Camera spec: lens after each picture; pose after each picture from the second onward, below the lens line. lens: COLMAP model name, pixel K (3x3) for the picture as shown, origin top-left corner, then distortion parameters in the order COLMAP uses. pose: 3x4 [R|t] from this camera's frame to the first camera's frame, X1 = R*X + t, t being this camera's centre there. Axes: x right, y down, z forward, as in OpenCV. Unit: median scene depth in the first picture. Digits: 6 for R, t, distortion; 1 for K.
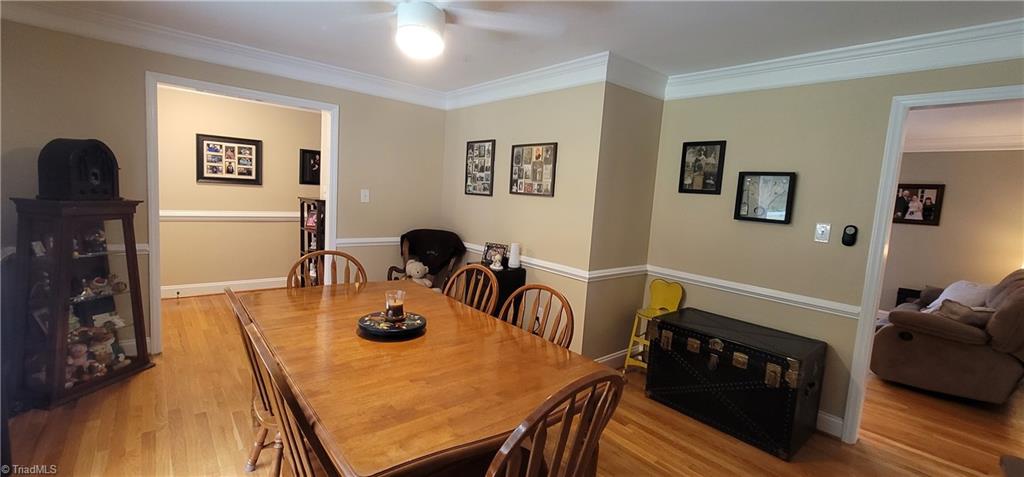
lens RADIAL K [[423.6, 0, 510.0], [0, 423.6, 233.6], [0, 0, 1]] dist [-0.001932, 0.005504]
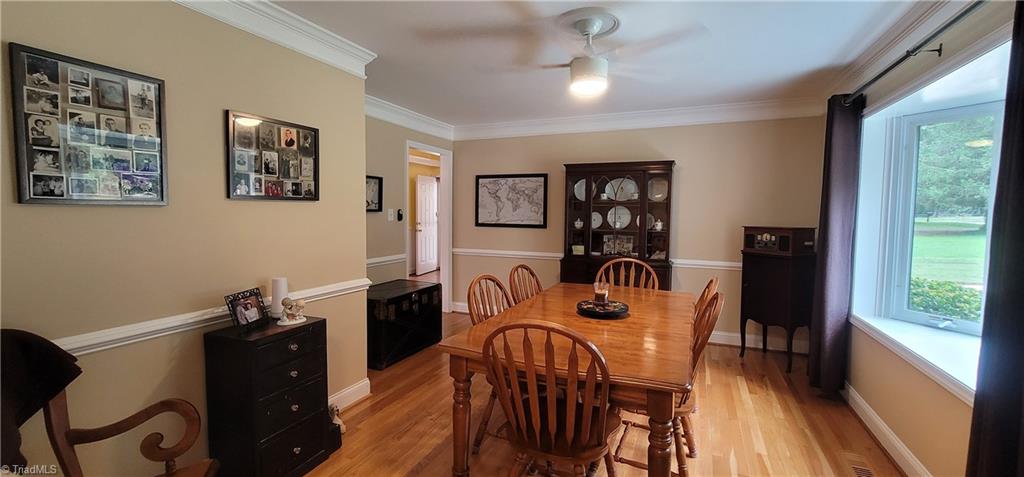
lens RADIAL K [[423.6, 0, 510.0], [0, 423.6, 233.6], [0, 0, 1]] dist [-0.001932, 0.005504]
pose [[-0.435492, -0.118917, 0.892303, -0.612462], [0.053660, 0.986044, 0.157599, -0.108805], [-0.898592, 0.116514, -0.423034, 0.854391]]
